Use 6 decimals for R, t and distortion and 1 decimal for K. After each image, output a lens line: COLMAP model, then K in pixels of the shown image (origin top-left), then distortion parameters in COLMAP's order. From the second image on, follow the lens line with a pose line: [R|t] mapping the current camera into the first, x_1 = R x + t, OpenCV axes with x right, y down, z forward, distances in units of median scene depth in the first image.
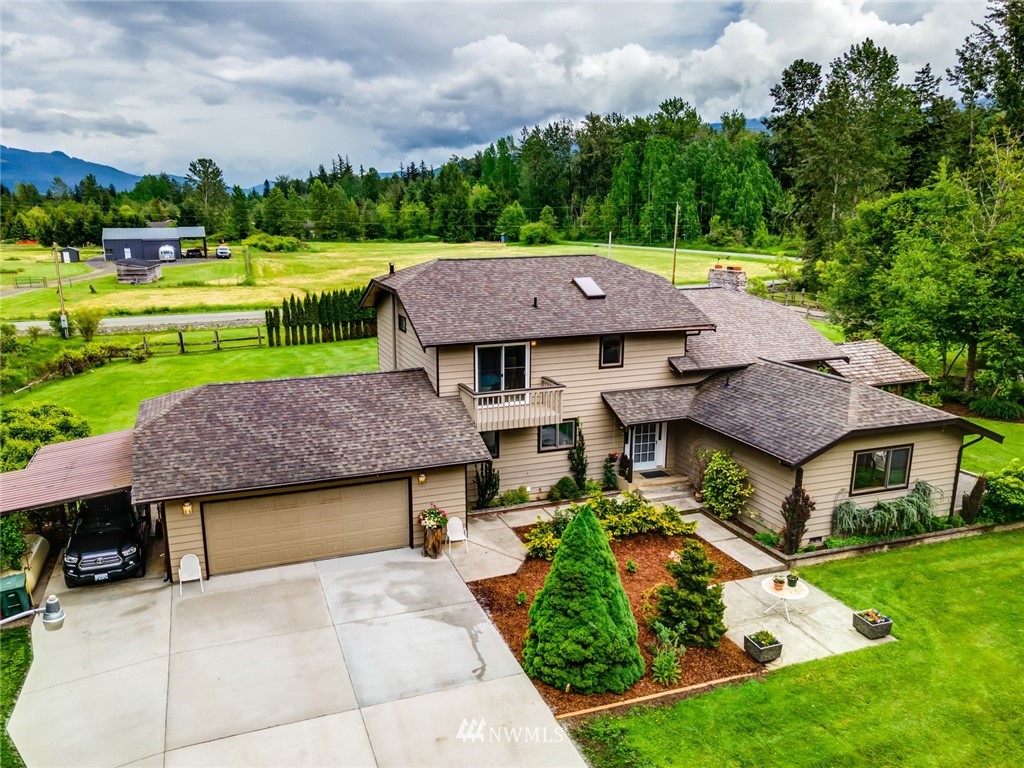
lens RADIAL K [[792.1, 0, 479.6], [0, 792.1, 408.0], [0, 0, 1]] dist [0.032175, 0.026714]
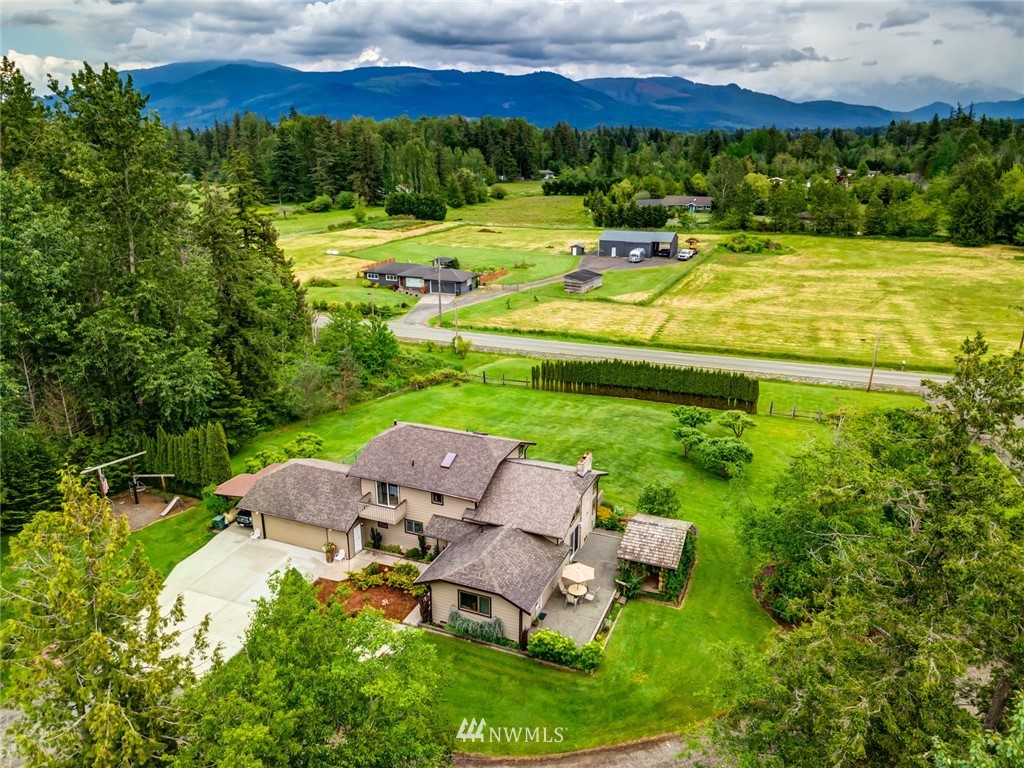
lens RADIAL K [[749.5, 0, 507.5], [0, 749.5, 395.0], [0, 0, 1]] dist [0.037075, 0.019895]
pose [[0.738733, 0.229356, -0.633774, 1.446420], [-0.171126, 0.973333, 0.152772, -0.645445], [0.651912, -0.004403, 0.758282, -0.320681]]
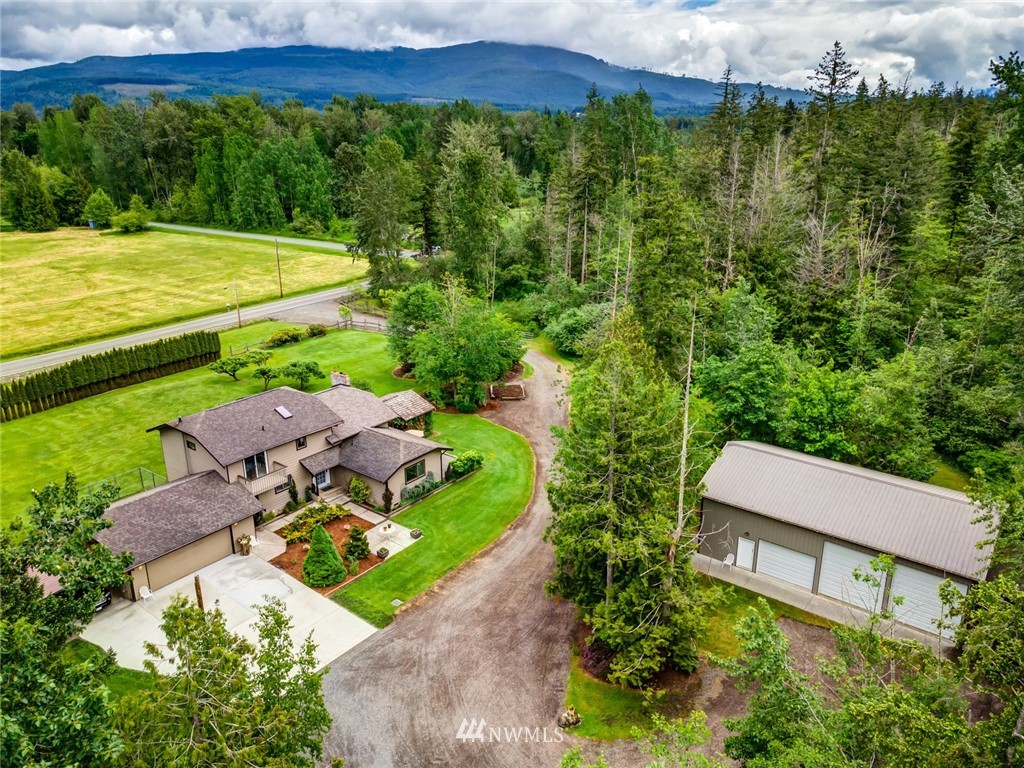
lens RADIAL K [[749.5, 0, 517.6], [0, 749.5, 378.0], [0, 0, 1]] dist [0.037075, 0.019895]
pose [[0.840292, -0.170560, 0.514606, -0.384490], [0.133000, 0.985069, 0.109316, -0.402641], [-0.525567, -0.023415, 0.850430, -1.130141]]
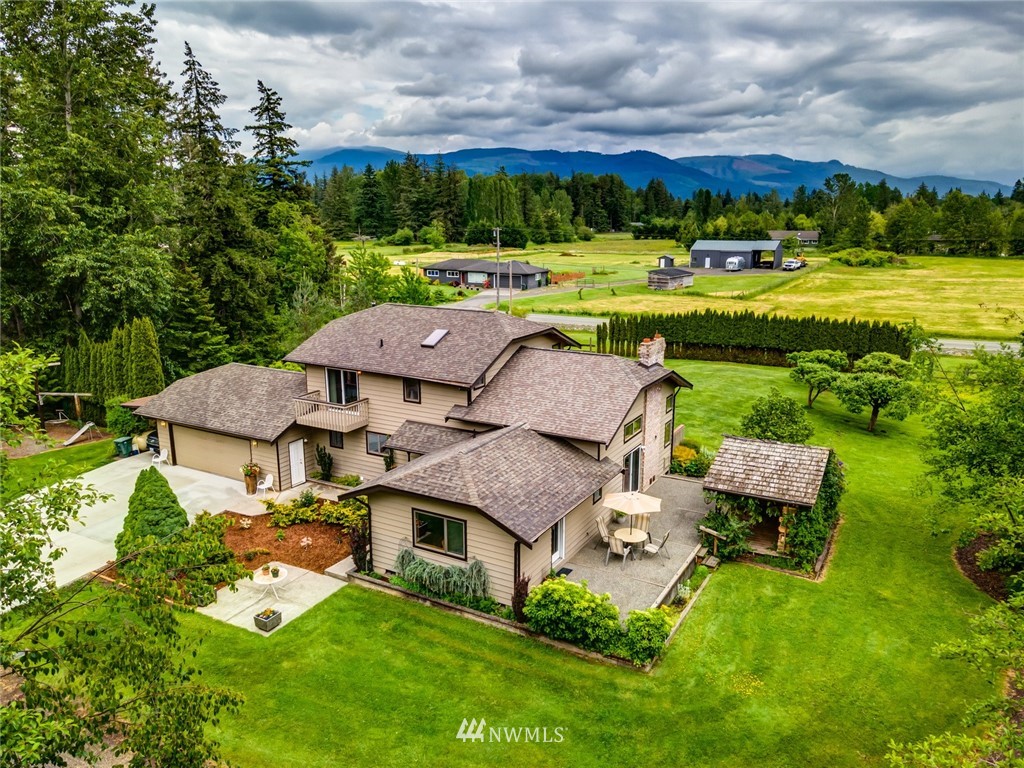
lens RADIAL K [[749.5, 0, 508.4], [0, 749.5, 391.8], [0, 0, 1]] dist [0.037075, 0.019895]
pose [[0.651491, 0.184873, -0.735786, 1.149011], [-0.191500, 0.978522, 0.076302, -0.189374], [0.734089, 0.091193, 0.672902, 0.313776]]
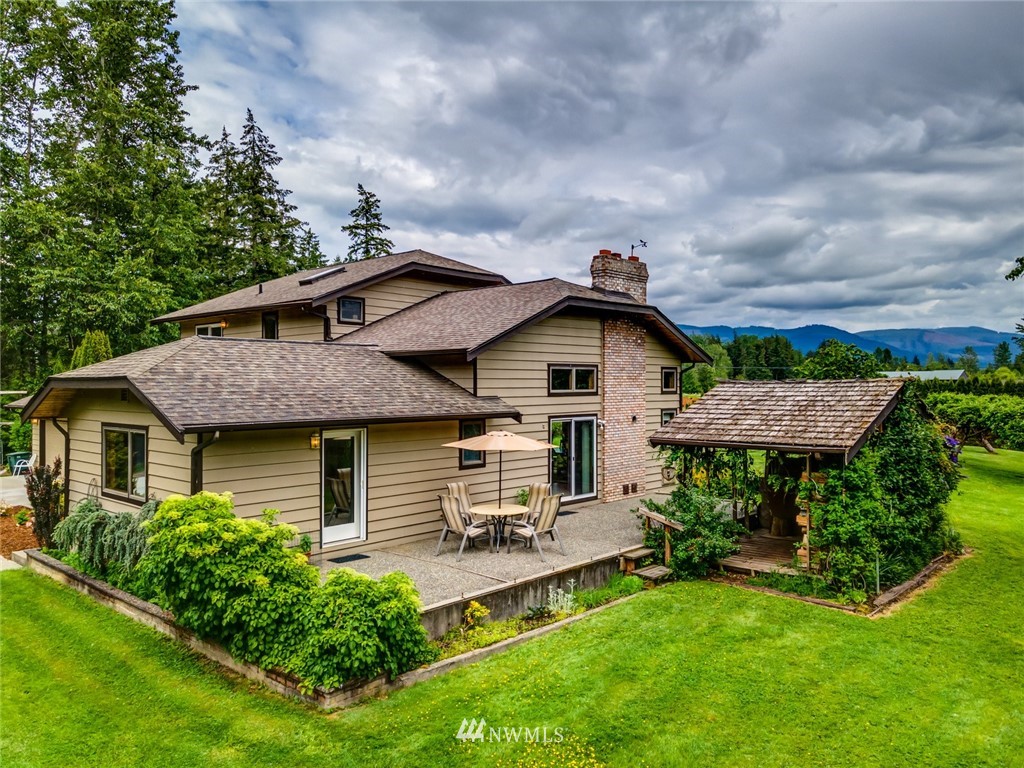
lens RADIAL K [[749.5, 0, 507.2], [0, 749.5, 374.7], [0, 0, 1]] dist [0.037075, 0.019895]
pose [[0.465665, -0.003704, -0.884954, 1.035842], [-0.224076, 0.966911, -0.121957, 0.014415], [0.856123, 0.255088, 0.449426, 0.864219]]
